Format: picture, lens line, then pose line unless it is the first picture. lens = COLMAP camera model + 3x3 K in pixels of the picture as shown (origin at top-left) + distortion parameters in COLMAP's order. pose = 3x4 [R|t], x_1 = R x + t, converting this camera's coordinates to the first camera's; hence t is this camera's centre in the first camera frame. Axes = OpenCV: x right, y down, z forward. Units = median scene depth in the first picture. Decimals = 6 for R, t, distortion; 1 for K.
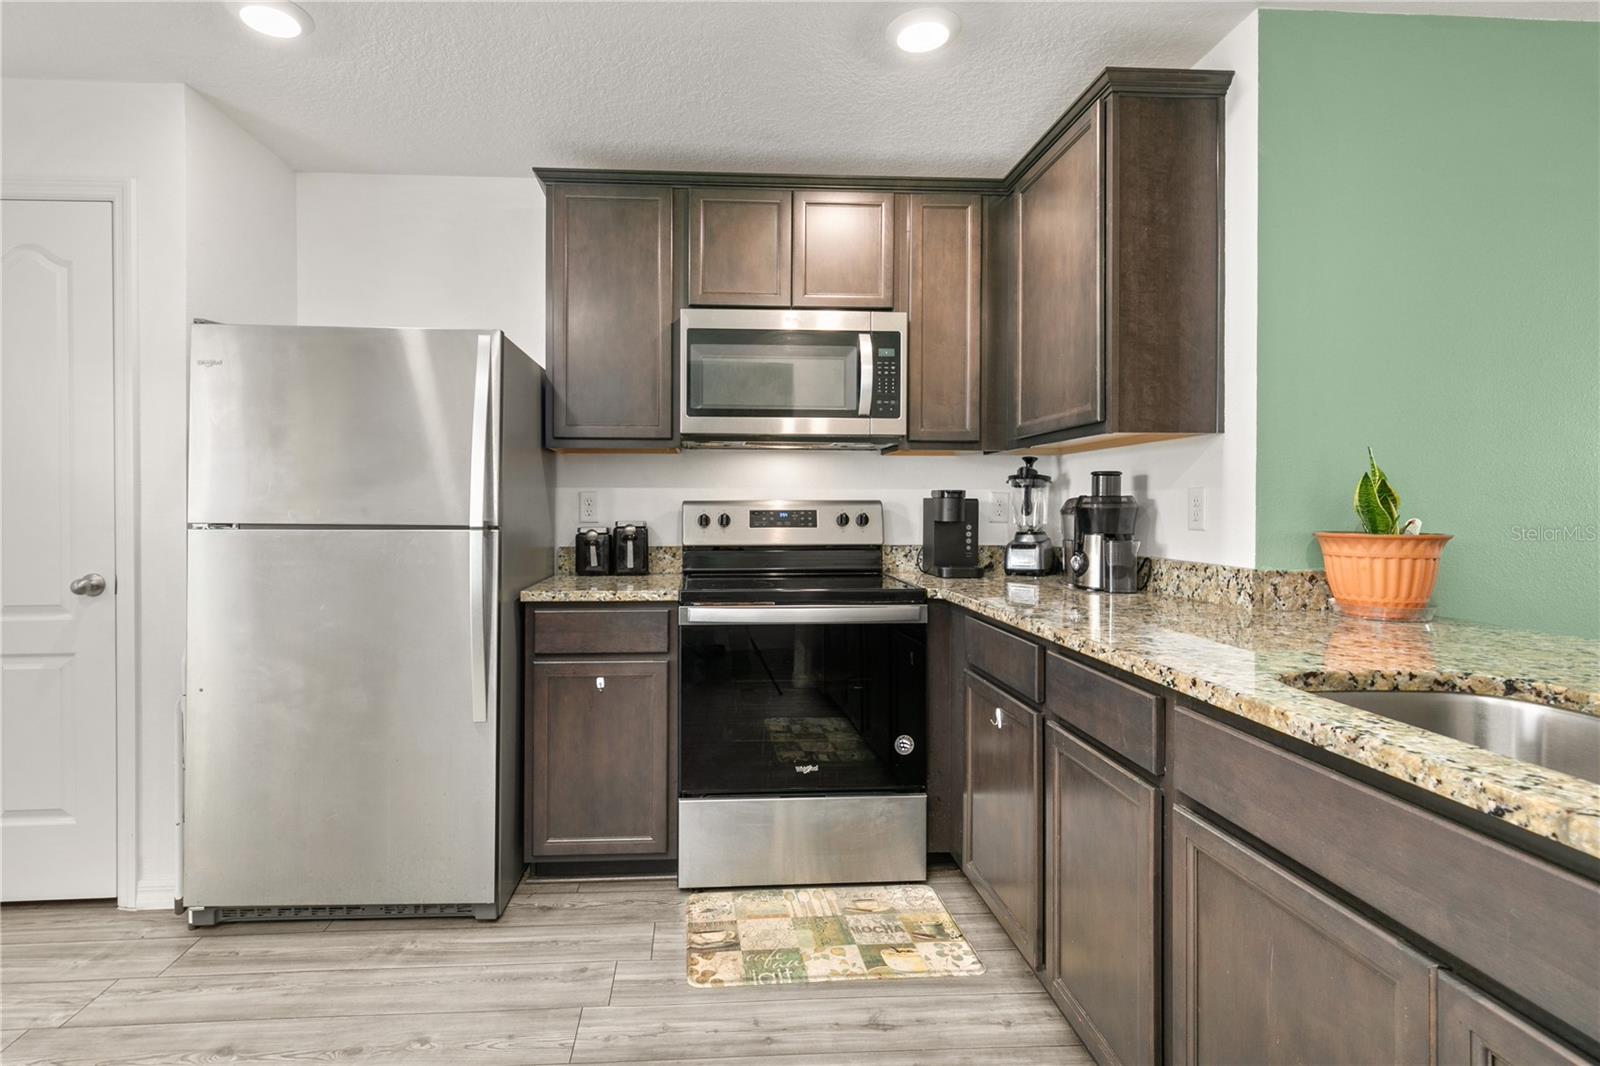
lens RADIAL K [[765.4, 0, 736.3], [0, 765.4, 498.0], [0, 0, 1]] dist [-0.001005, -0.000238]
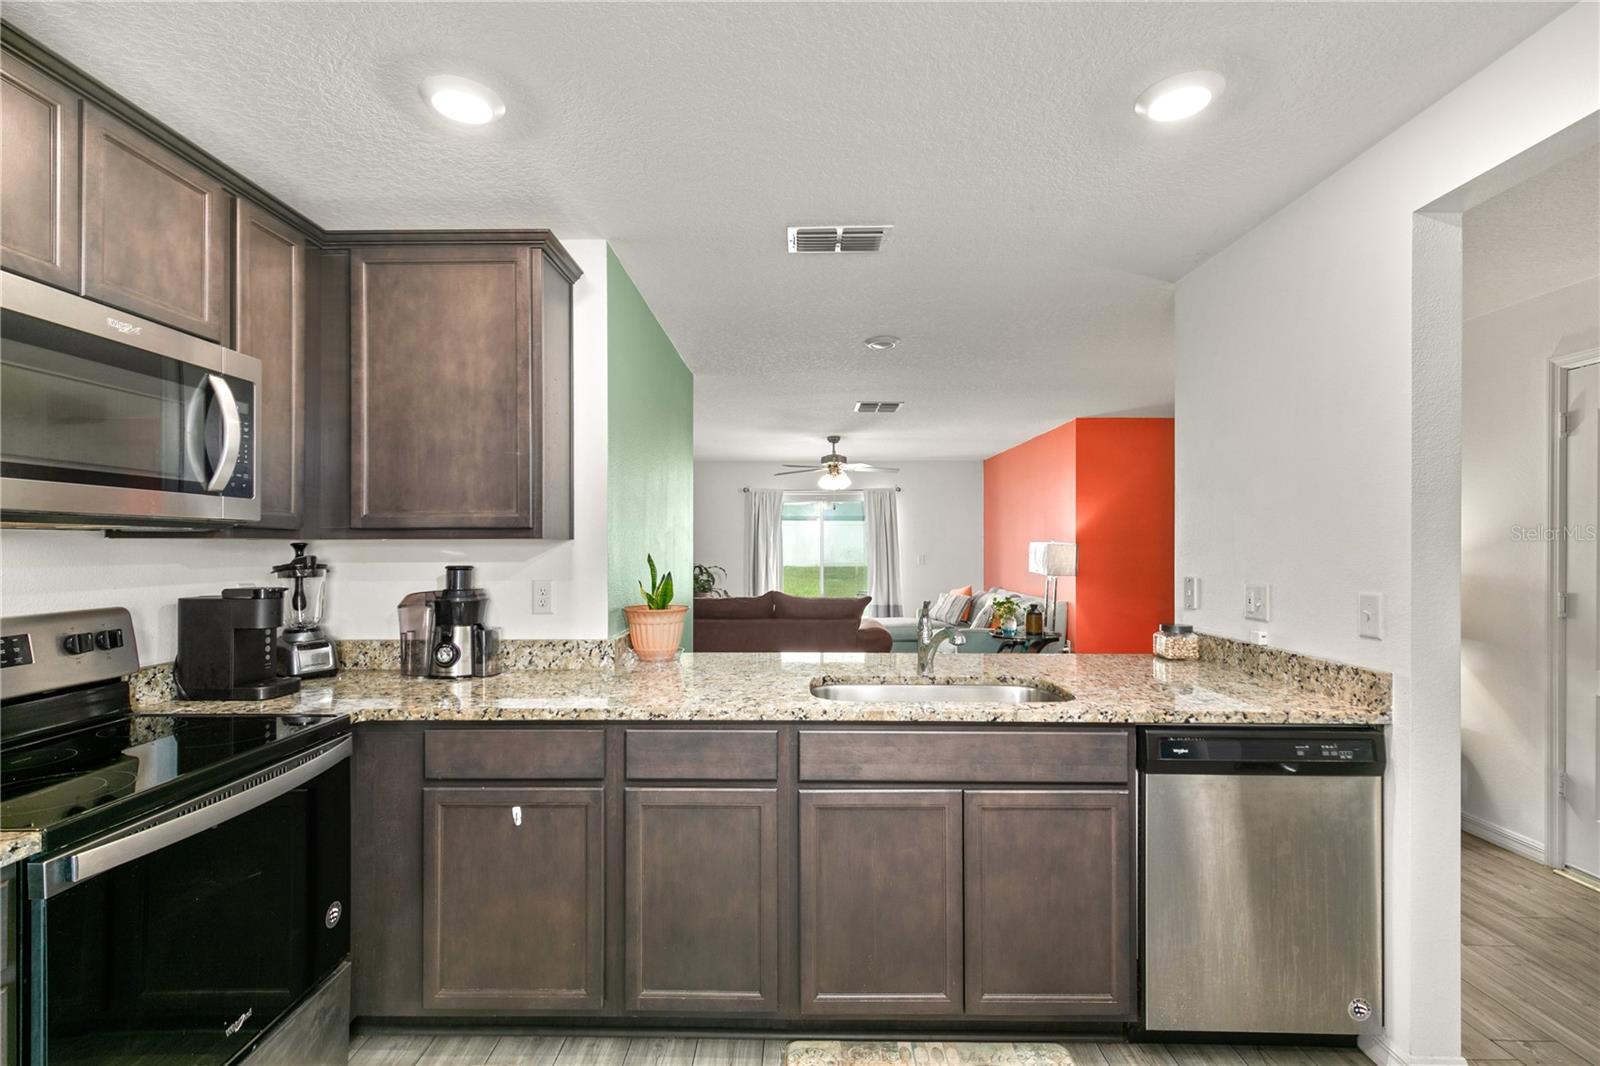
lens RADIAL K [[732.3, 0, 789.4], [0, 732.3, 542.8], [0, 0, 1]] dist [0.014102, -0.002117]
pose [[0.066550, -0.000375, 0.997783, -0.542803], [-0.005412, 0.999985, 0.000737, -0.073676], [-0.997768, -0.005449, 0.066547, 0.489344]]
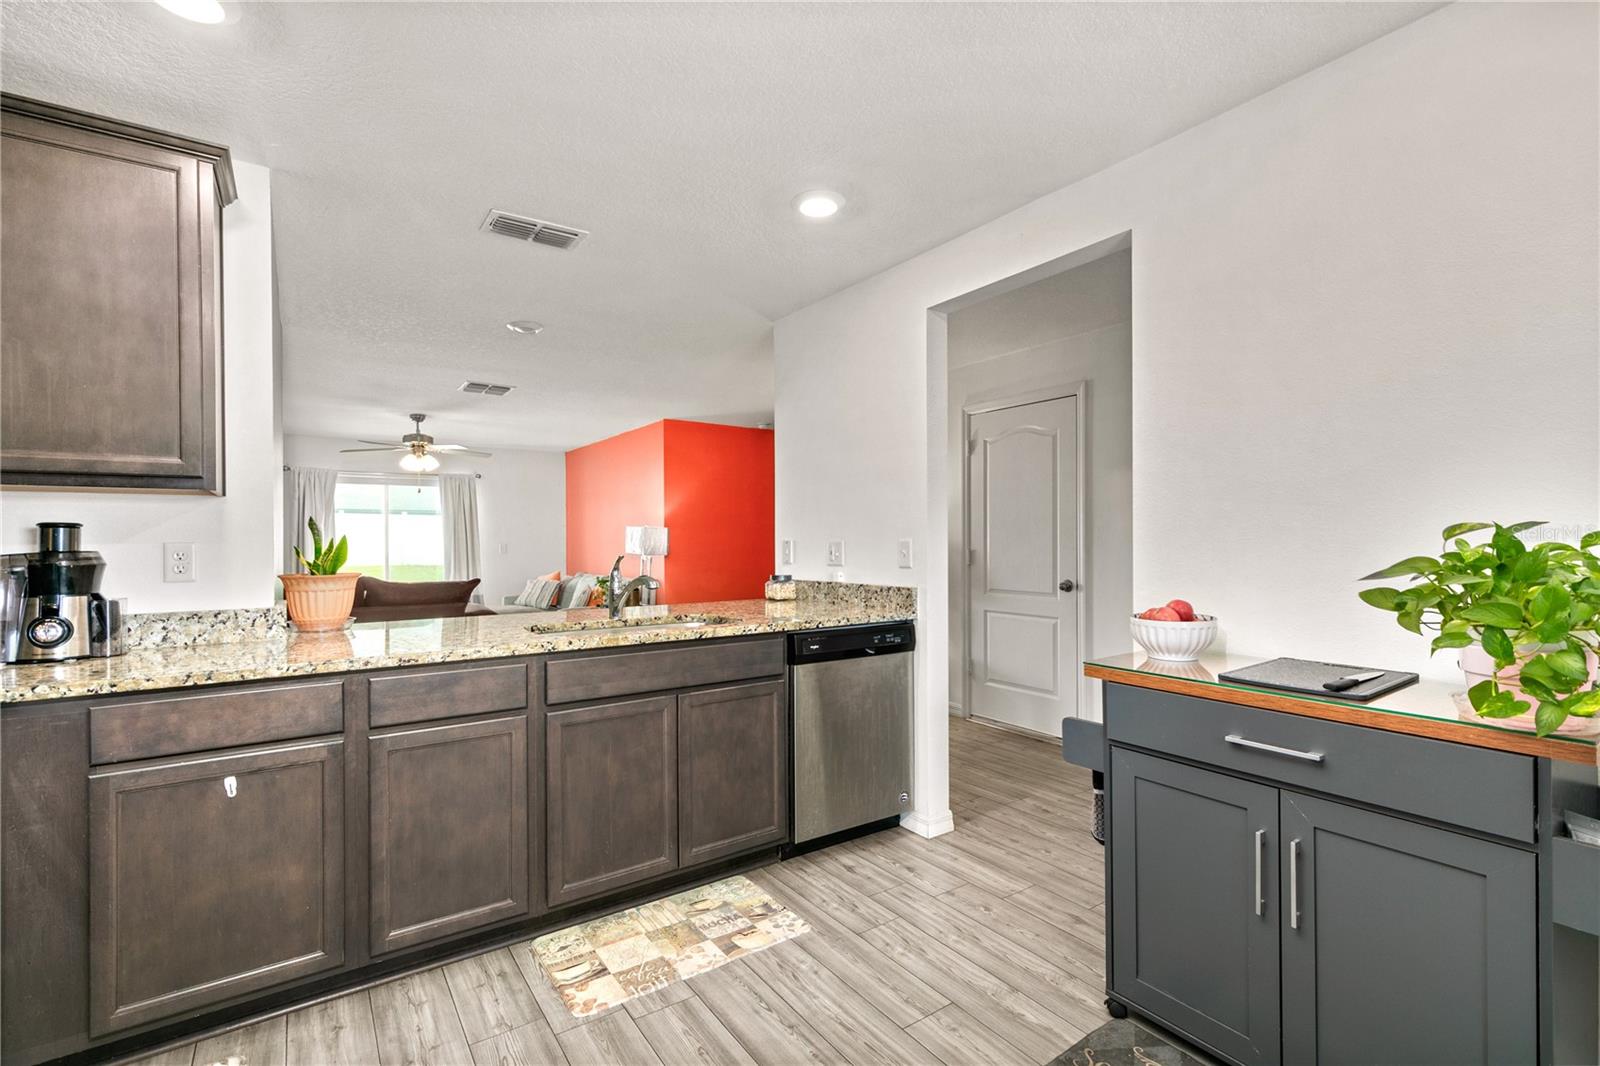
lens RADIAL K [[732.3, 0, 791.8], [0, 732.3, 539.5], [0, 0, 1]] dist [0.014102, -0.002117]
pose [[-0.521213, 0.004013, 0.853417, -0.696575], [0.000274, 0.999990, -0.004535, -0.012506], [-0.853427, -0.002130, -0.521209, 0.764164]]
